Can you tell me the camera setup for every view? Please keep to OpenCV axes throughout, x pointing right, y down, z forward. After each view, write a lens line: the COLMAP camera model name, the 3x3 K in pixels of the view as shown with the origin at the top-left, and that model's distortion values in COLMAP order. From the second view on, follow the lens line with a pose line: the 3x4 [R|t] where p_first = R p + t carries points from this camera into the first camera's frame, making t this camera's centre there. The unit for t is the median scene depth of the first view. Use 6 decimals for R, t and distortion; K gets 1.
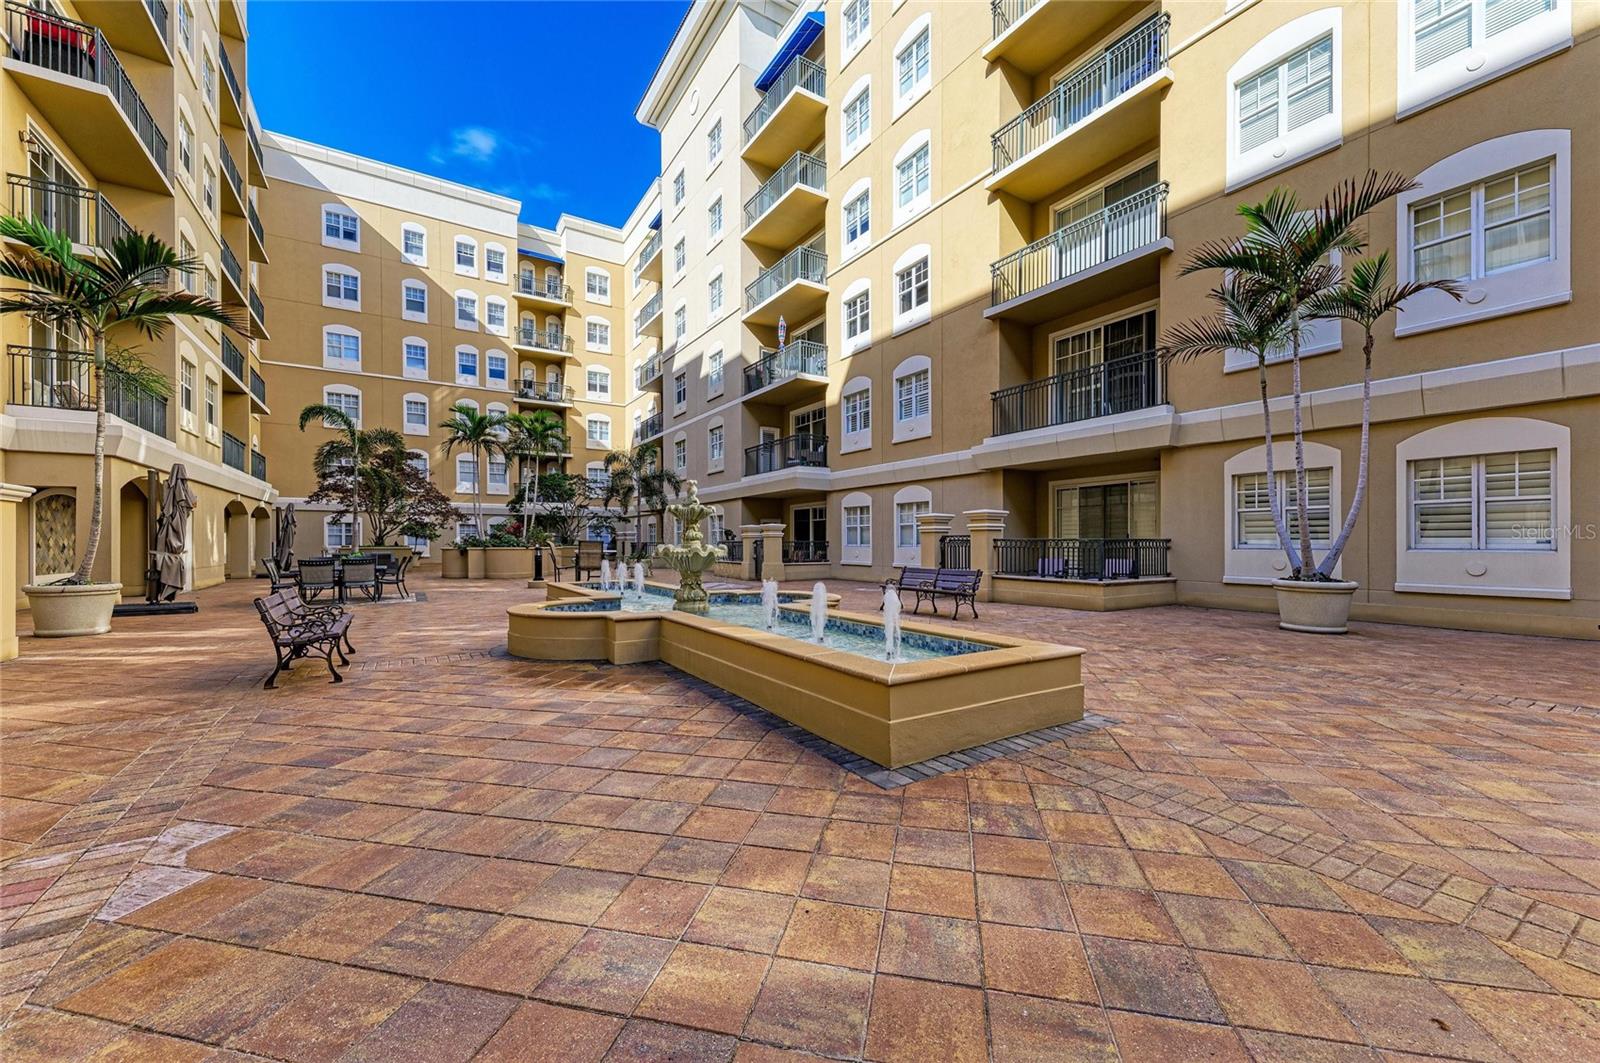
lens RADIAL K [[625.5, 0, 811.0], [0, 625.5, 534.1], [0, 0, 1]] dist [0.016532, -0.000358]
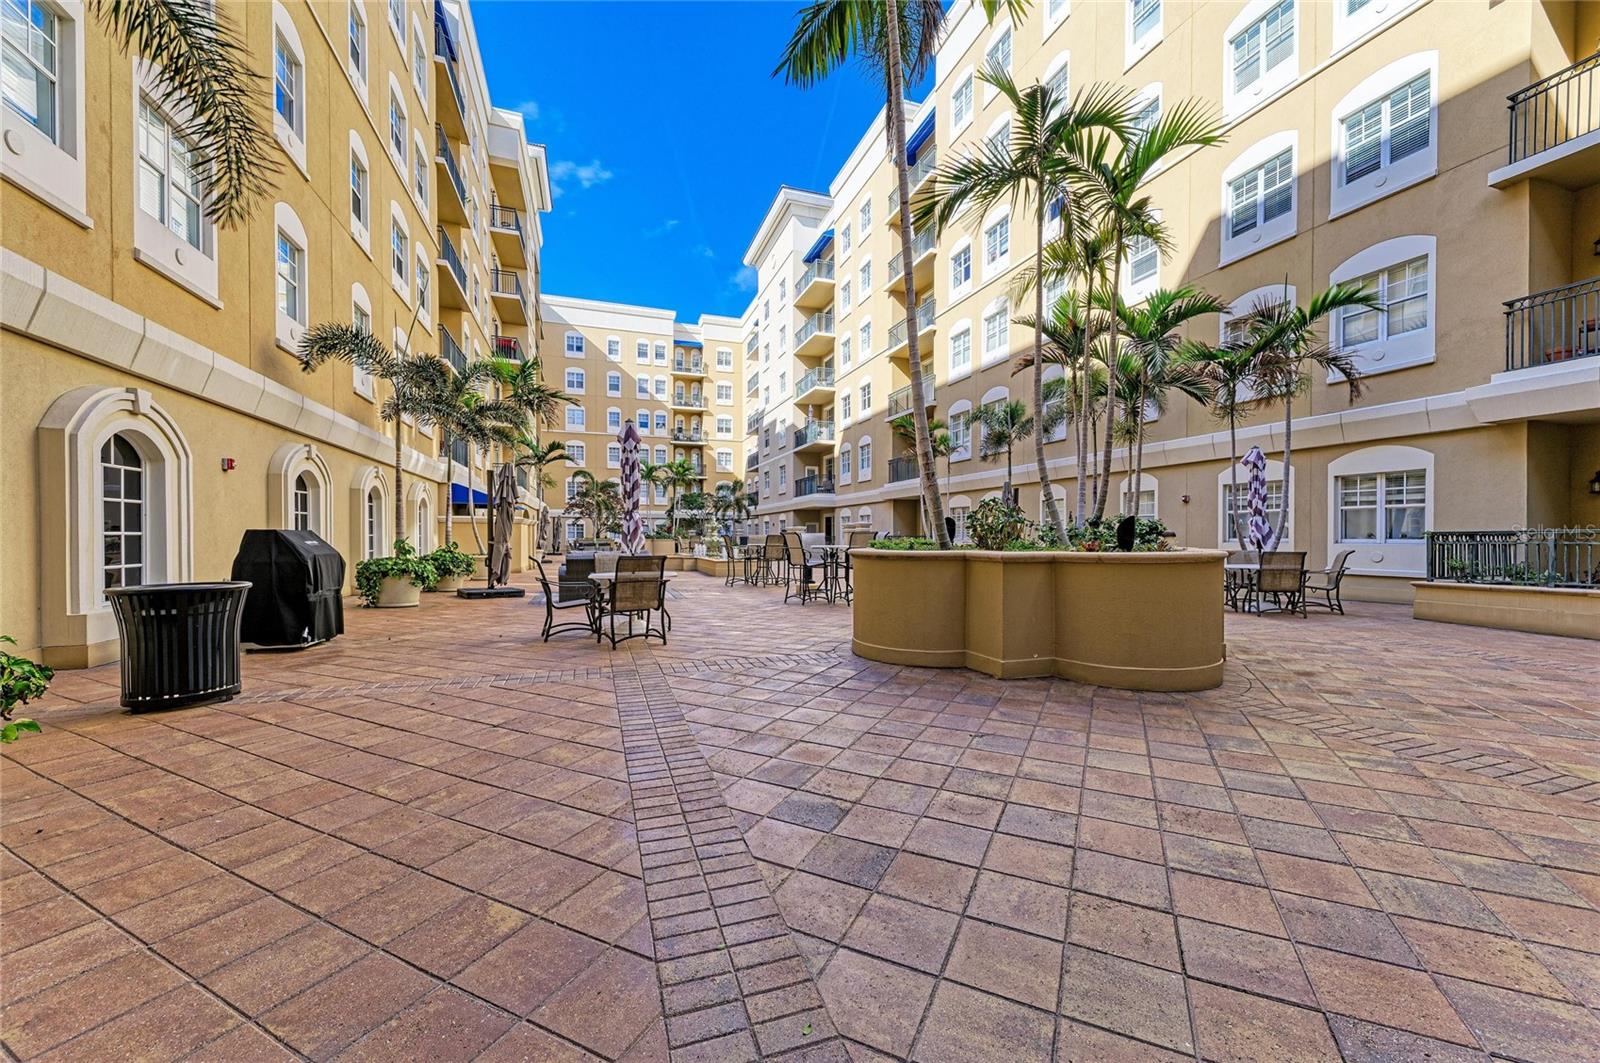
lens RADIAL K [[625.5, 0, 799.3], [0, 625.5, 538.0], [0, 0, 1]] dist [0.016532, -0.000358]
pose [[0.968997, 0.008903, -0.246913, 0.231545], [-0.006520, 0.999924, 0.010466, -0.000973], [0.246988, -0.008532, 0.968981, -0.443387]]
